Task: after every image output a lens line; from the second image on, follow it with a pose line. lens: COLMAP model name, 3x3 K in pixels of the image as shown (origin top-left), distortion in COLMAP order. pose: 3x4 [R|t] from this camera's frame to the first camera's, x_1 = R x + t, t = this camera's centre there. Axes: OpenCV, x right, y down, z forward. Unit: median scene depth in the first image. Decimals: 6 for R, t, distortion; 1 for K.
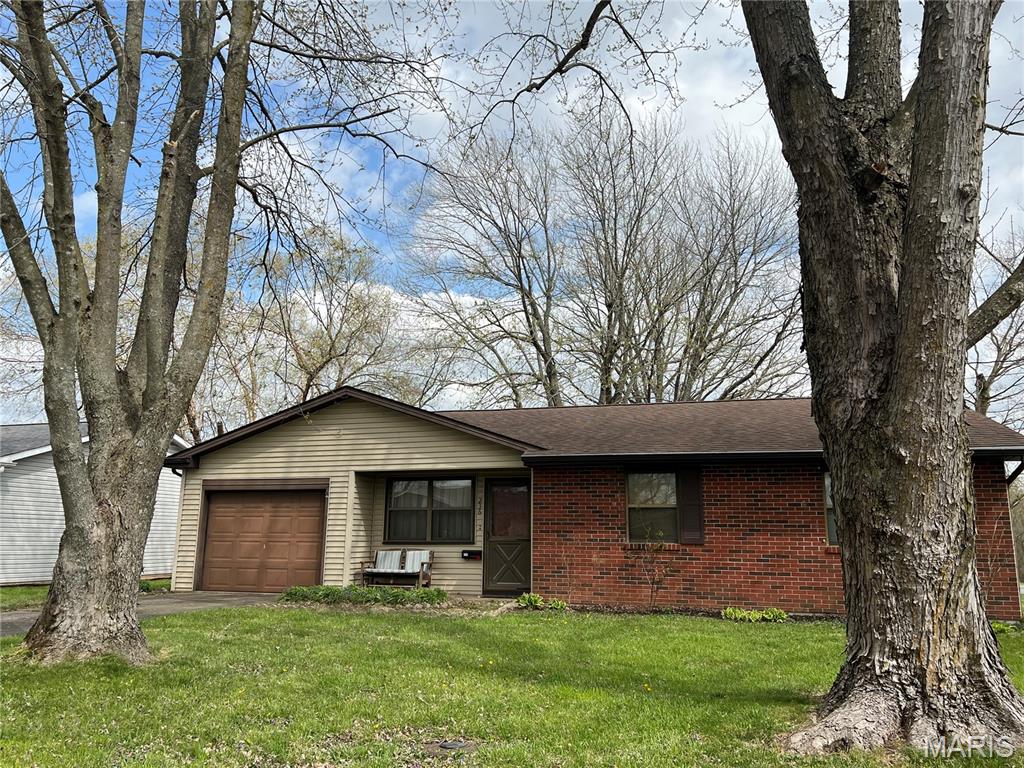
lens RADIAL K [[782.9, 0, 512.0], [0, 782.9, 384.0], [0, 0, 1]] dist [0.068819, -0.000325]
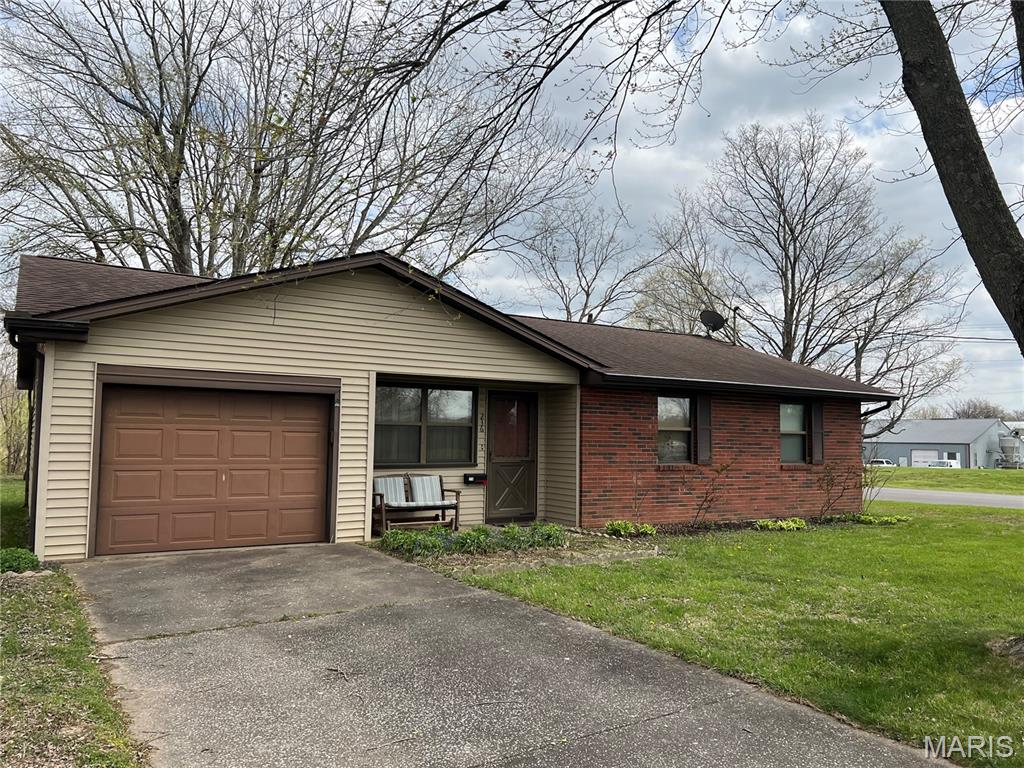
lens RADIAL K [[782.9, 0, 512.0], [0, 782.9, 384.0], [0, 0, 1]] dist [0.068819, -0.000325]
pose [[0.641695, 0.053194, 0.765113, -0.671816], [-0.158110, 0.985339, 0.064100, 0.056080], [-0.750485, -0.162105, 0.640698, 0.443929]]
